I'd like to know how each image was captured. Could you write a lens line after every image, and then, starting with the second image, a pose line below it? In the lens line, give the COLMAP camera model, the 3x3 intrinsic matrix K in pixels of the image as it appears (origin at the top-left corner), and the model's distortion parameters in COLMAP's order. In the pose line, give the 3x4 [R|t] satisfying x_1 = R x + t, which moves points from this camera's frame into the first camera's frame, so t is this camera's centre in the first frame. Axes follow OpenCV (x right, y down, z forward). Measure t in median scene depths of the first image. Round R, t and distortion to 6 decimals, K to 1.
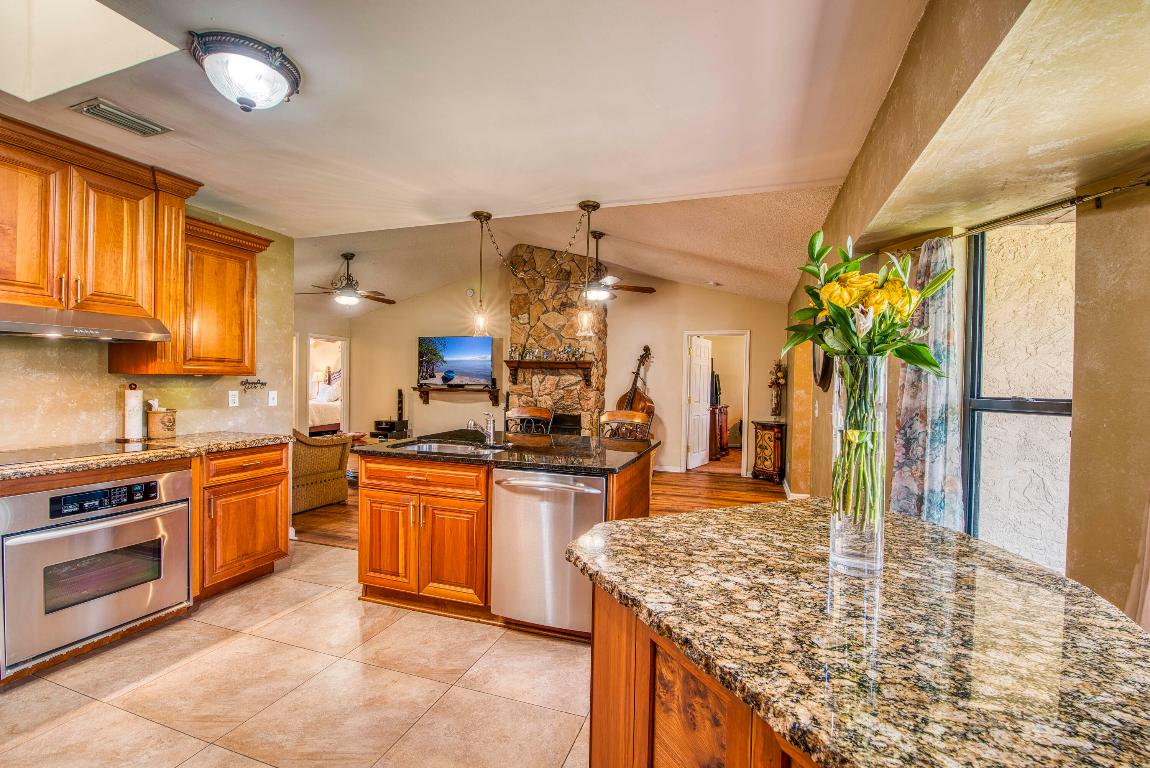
lens RADIAL K [[494.4, 0, 587.8], [0, 494.4, 388.3], [0, 0, 1]] dist [-0.006066, -0.008016]
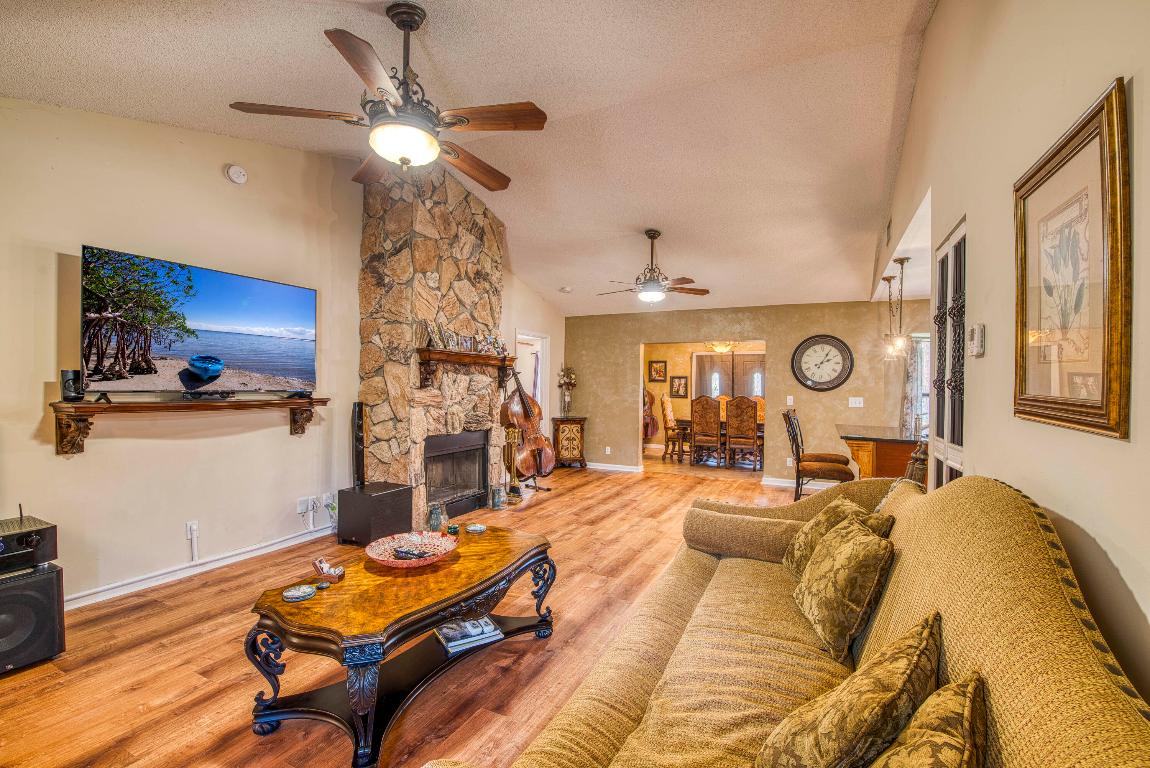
lens RADIAL K [[494.4, 0, 587.6], [0, 494.4, 388.2], [0, 0, 1]] dist [-0.006066, -0.008016]
pose [[0.123316, -0.019215, 0.992181, -0.720965], [0.000590, 0.999814, 0.019290, -0.020362], [-0.992367, -0.001794, 0.123305, 0.752116]]
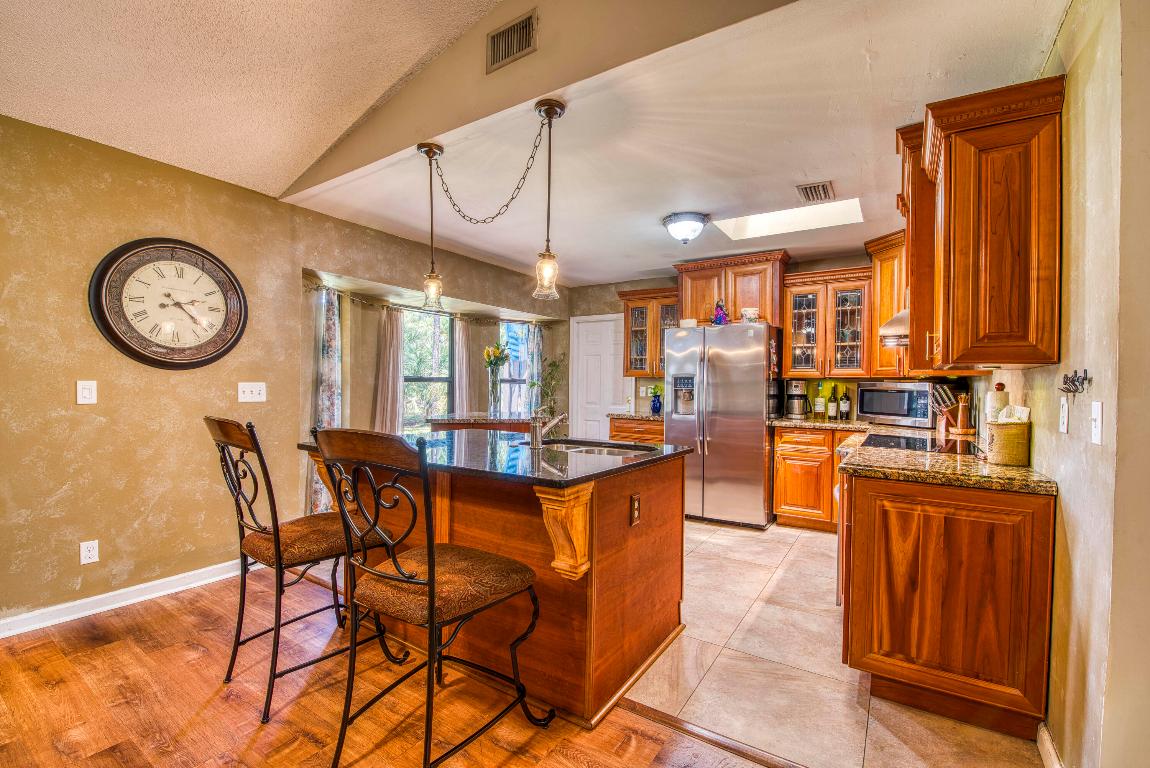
lens RADIAL K [[494.4, 0, 587.7], [0, 494.4, 388.0], [0, 0, 1]] dist [-0.006066, -0.008016]
pose [[-0.968893, -0.032871, 0.245285, -0.197325], [-0.027825, 0.999324, 0.024014, -0.000862], [-0.245909, 0.016442, -0.969153, 0.739365]]
